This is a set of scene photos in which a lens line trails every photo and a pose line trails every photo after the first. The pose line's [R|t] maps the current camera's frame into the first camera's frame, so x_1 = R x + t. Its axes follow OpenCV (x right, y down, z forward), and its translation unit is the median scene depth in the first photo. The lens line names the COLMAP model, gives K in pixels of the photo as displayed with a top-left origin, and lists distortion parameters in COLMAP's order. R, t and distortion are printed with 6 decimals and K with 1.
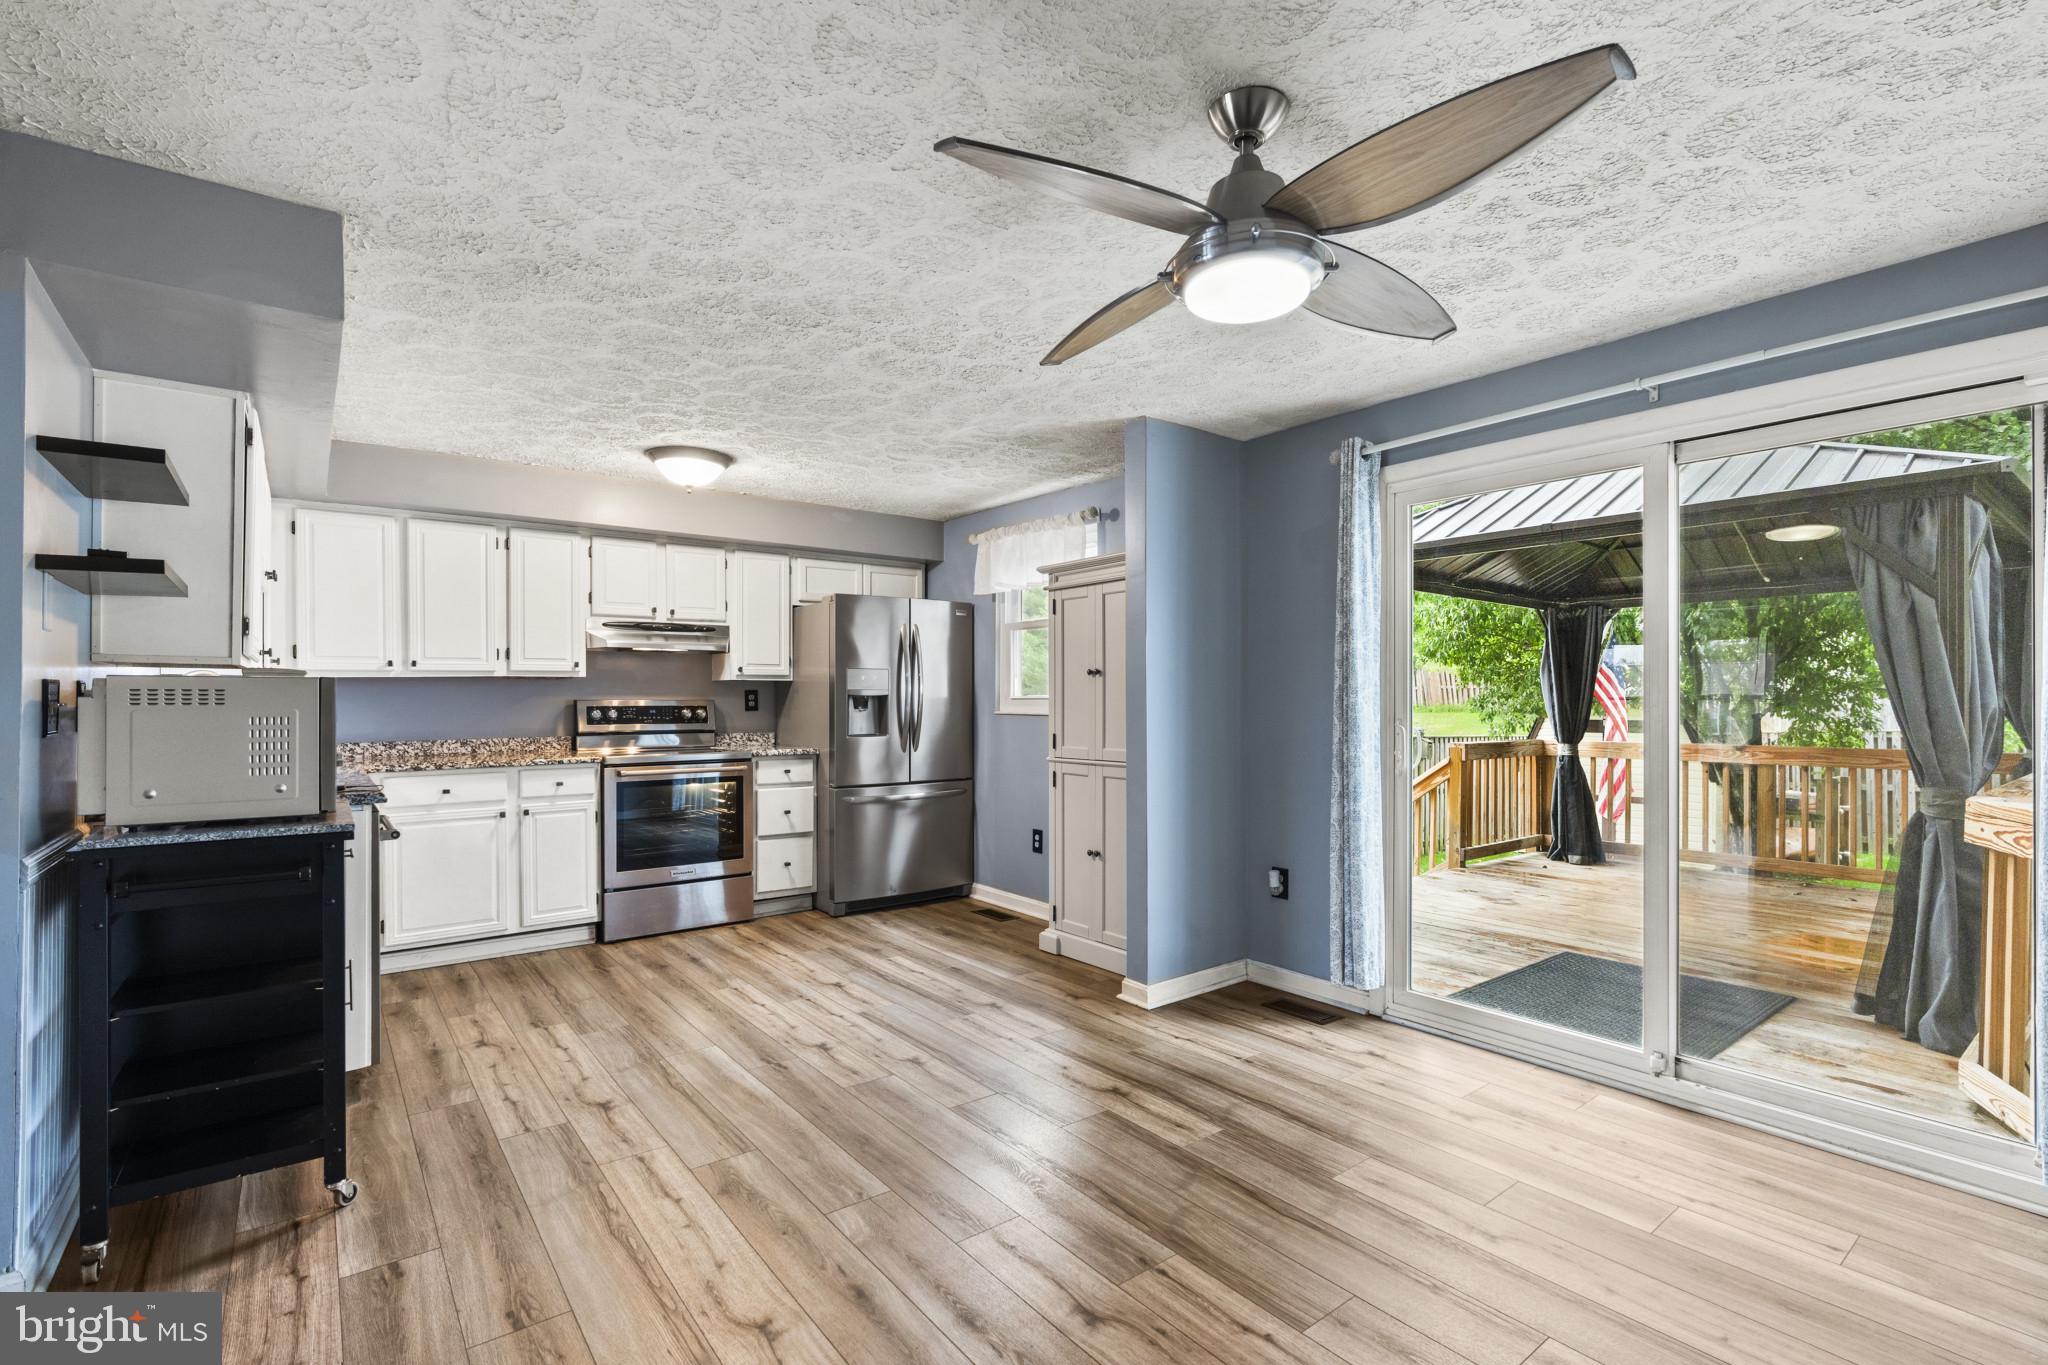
lens RADIAL K [[921.8, 0, 1037.6], [0, 921.8, 694.8], [0, 0, 1]] dist [-0.010642, 0.003036]
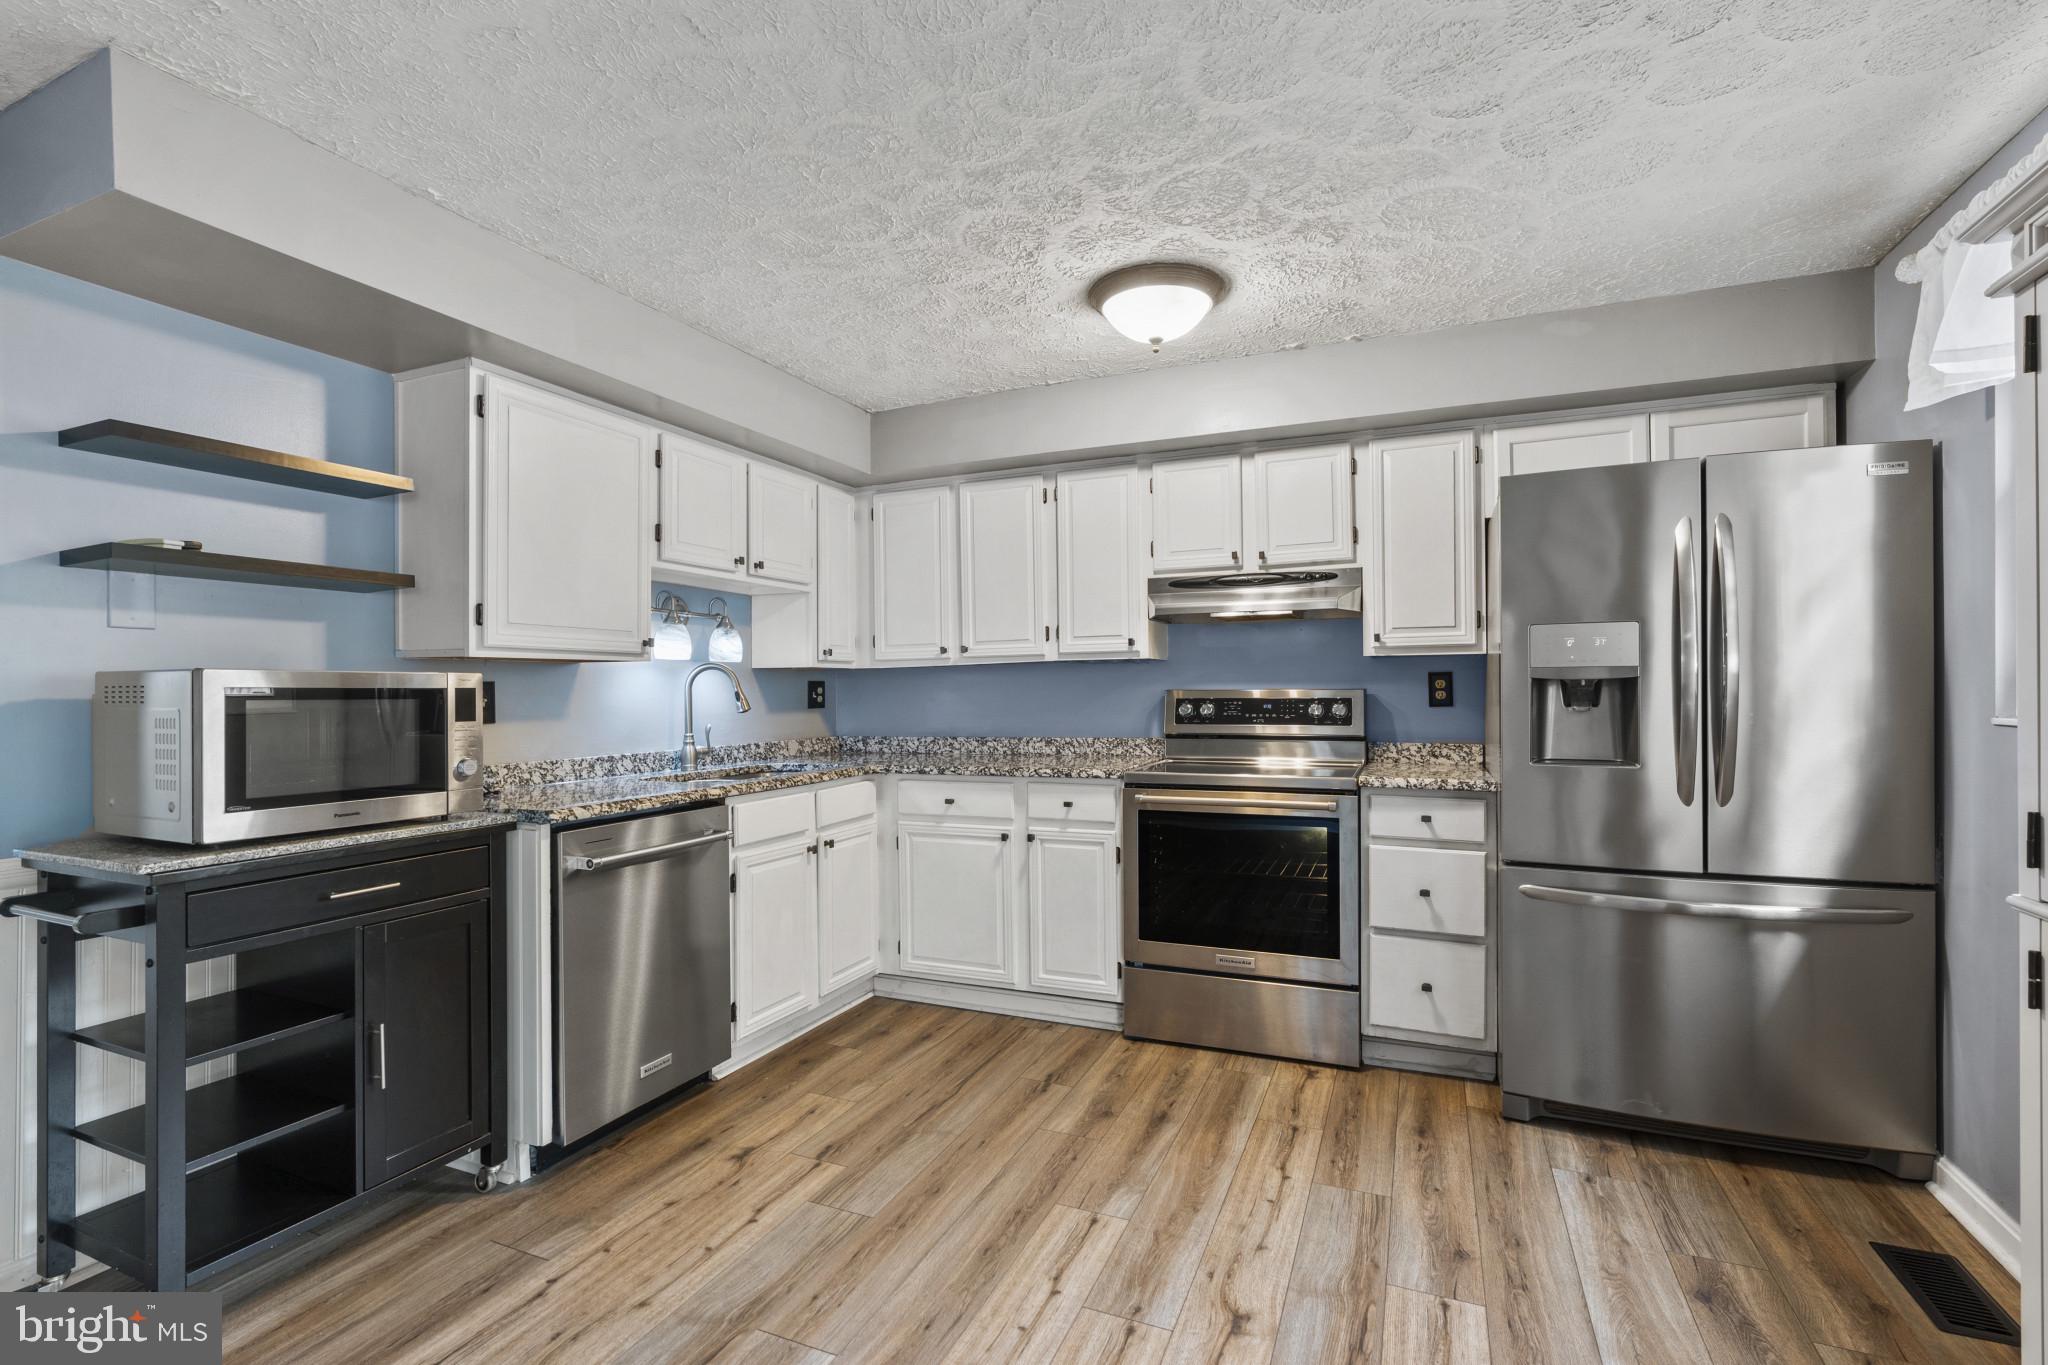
lens RADIAL K [[921.8, 0, 1020.7], [0, 921.8, 688.8], [0, 0, 1]] dist [-0.010642, 0.003036]
pose [[0.469334, -0.004776, -0.883008, 0.115963], [0.011379, 0.999935, 0.000640, 0.003162], [0.882947, -0.010348, 0.469358, 0.618562]]
